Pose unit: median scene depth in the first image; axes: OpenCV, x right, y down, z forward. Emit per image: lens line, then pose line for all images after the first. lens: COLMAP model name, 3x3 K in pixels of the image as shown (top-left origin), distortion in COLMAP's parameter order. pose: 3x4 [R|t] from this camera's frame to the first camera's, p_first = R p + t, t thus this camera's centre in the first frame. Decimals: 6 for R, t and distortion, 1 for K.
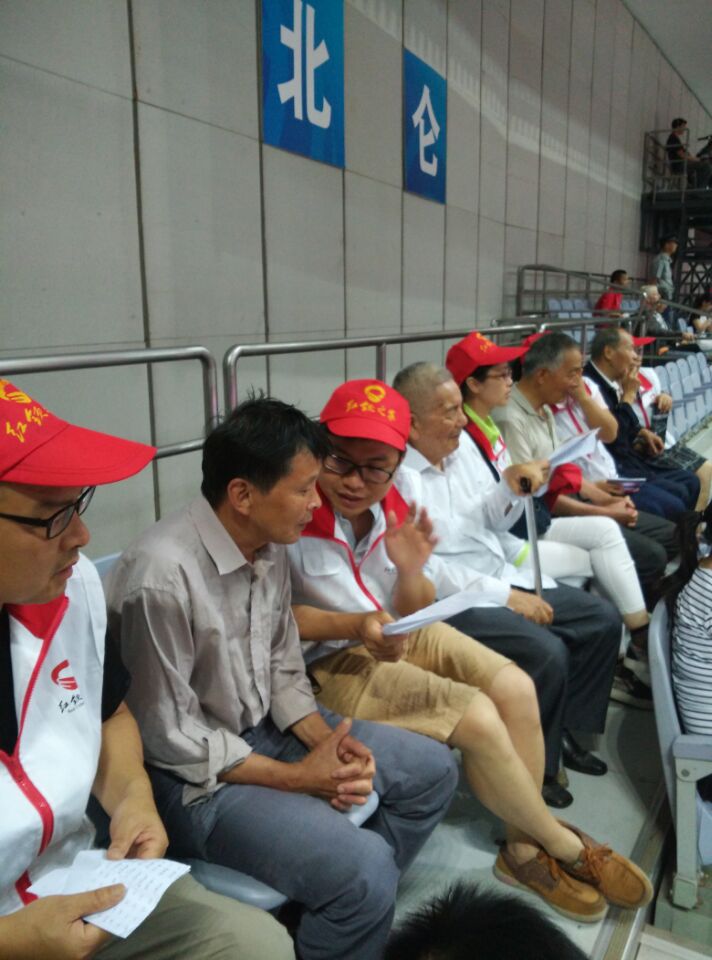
lens RADIAL K [[906.5, 0, 356.0], [0, 906.5, 480.0], [0, 0, 1]] dist [-0.022347, -0.015058]
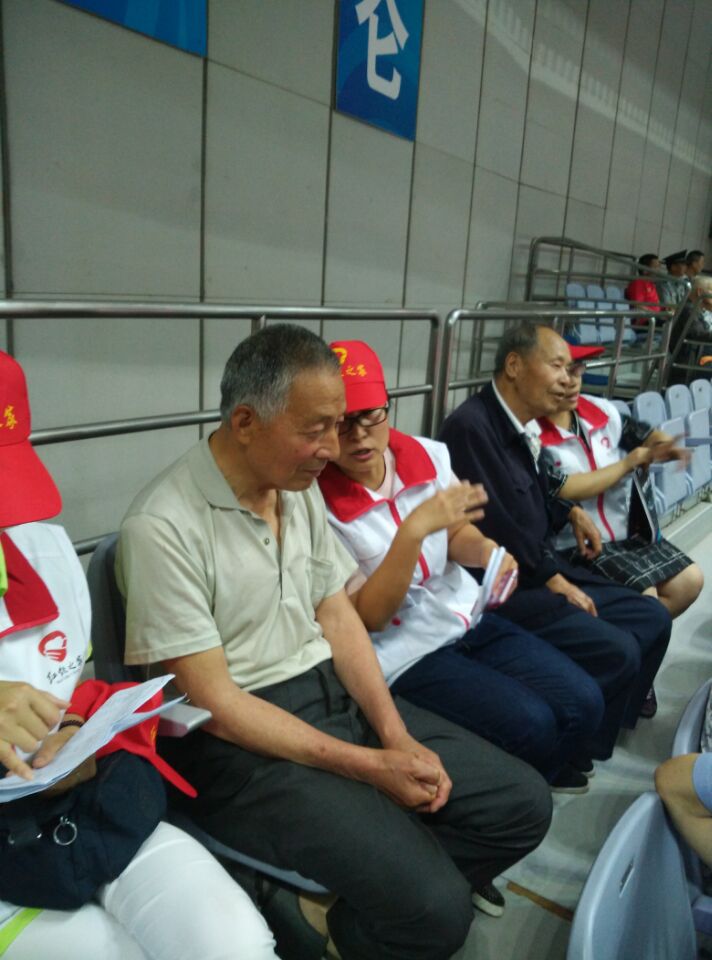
lens RADIAL K [[906.5, 0, 356.0], [0, 906.5, 480.0], [0, 0, 1]] dist [-0.022347, -0.015058]
pose [[0.993286, 0.092066, -0.070050, 0.099654], [-0.089980, 0.995417, 0.032381, -0.036776], [0.072710, -0.025860, 0.997018, 0.191417]]
